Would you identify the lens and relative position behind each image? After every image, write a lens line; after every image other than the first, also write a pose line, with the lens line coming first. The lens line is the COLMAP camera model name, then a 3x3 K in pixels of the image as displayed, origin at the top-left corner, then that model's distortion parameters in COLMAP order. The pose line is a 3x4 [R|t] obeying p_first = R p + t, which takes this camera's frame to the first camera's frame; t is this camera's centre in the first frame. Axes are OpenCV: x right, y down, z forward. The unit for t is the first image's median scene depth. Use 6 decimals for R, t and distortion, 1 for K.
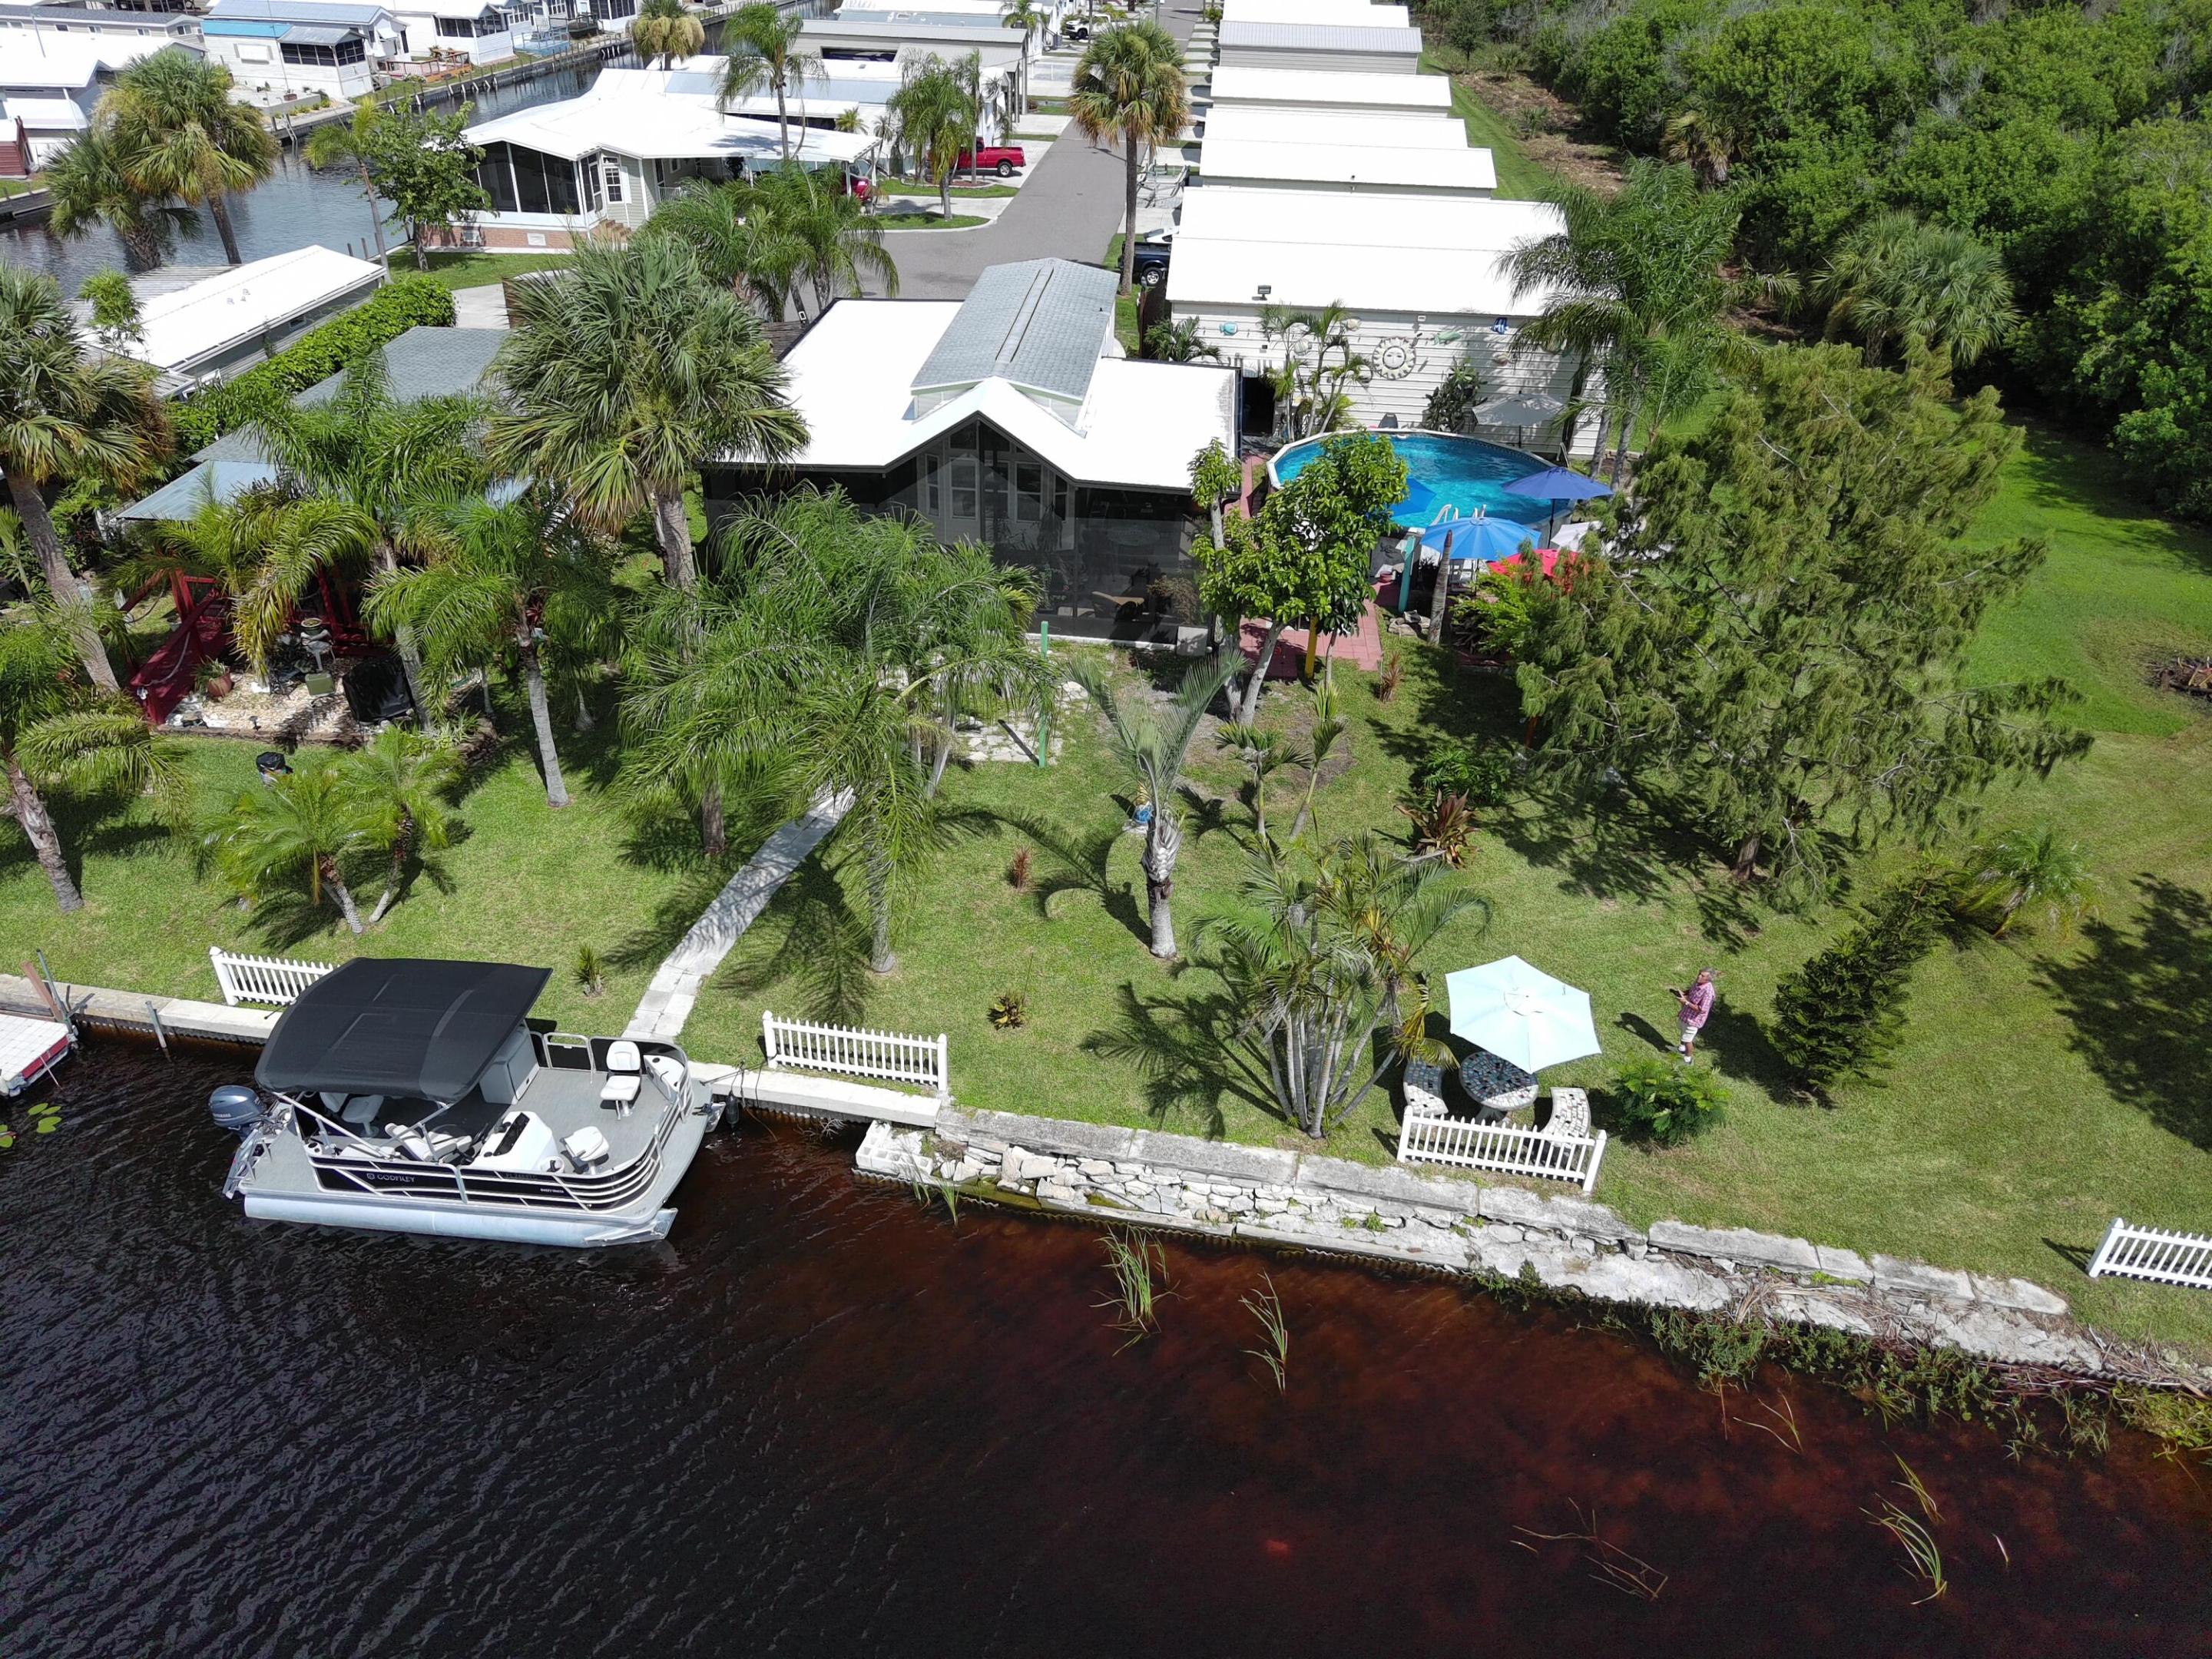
lens RADIAL K [[1542.9, 0, 1106.0], [0, 1542.9, 829.5], [0, 0, 1]] dist [0.069511, -0.063750]
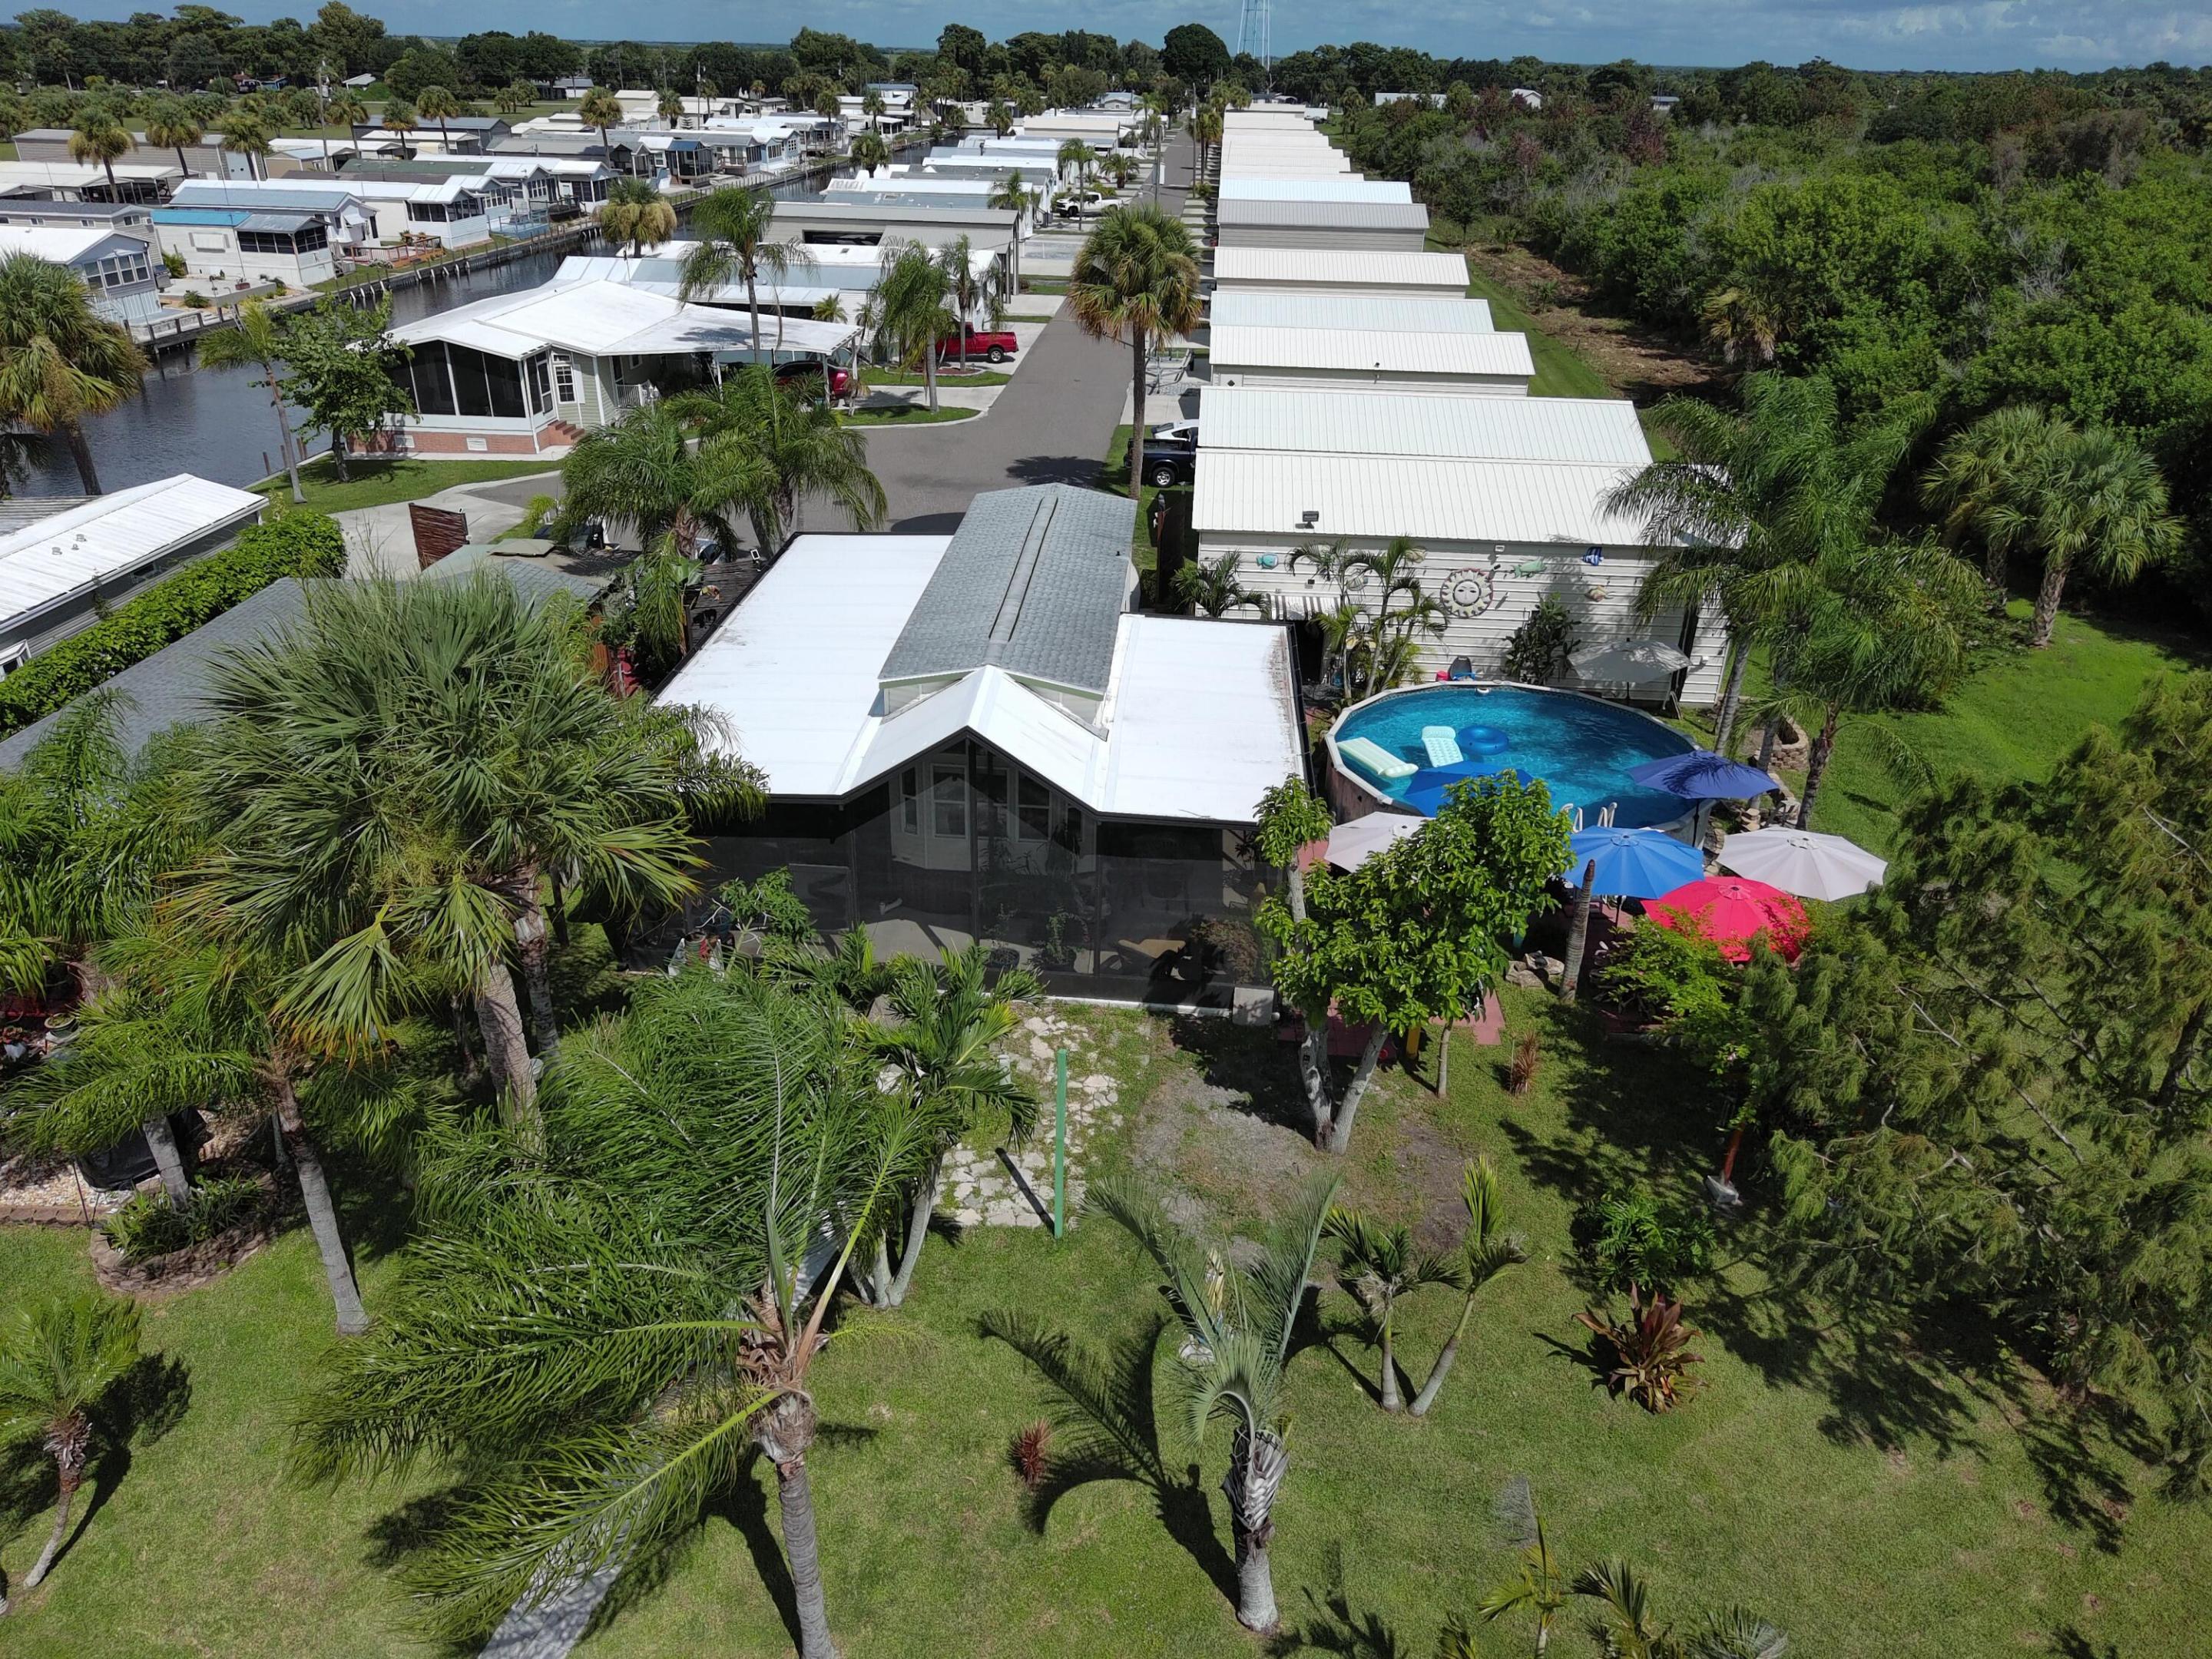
lens RADIAL K [[1542.9, 0, 1106.0], [0, 1542.9, 829.5], [0, 0, 1]] dist [0.069511, -0.063750]
pose [[0.999901, -0.013168, 0.004989, -0.010476], [0.013560, 0.995939, -0.089006, -0.080584], [-0.003796, 0.089065, 0.996019, 0.139337]]
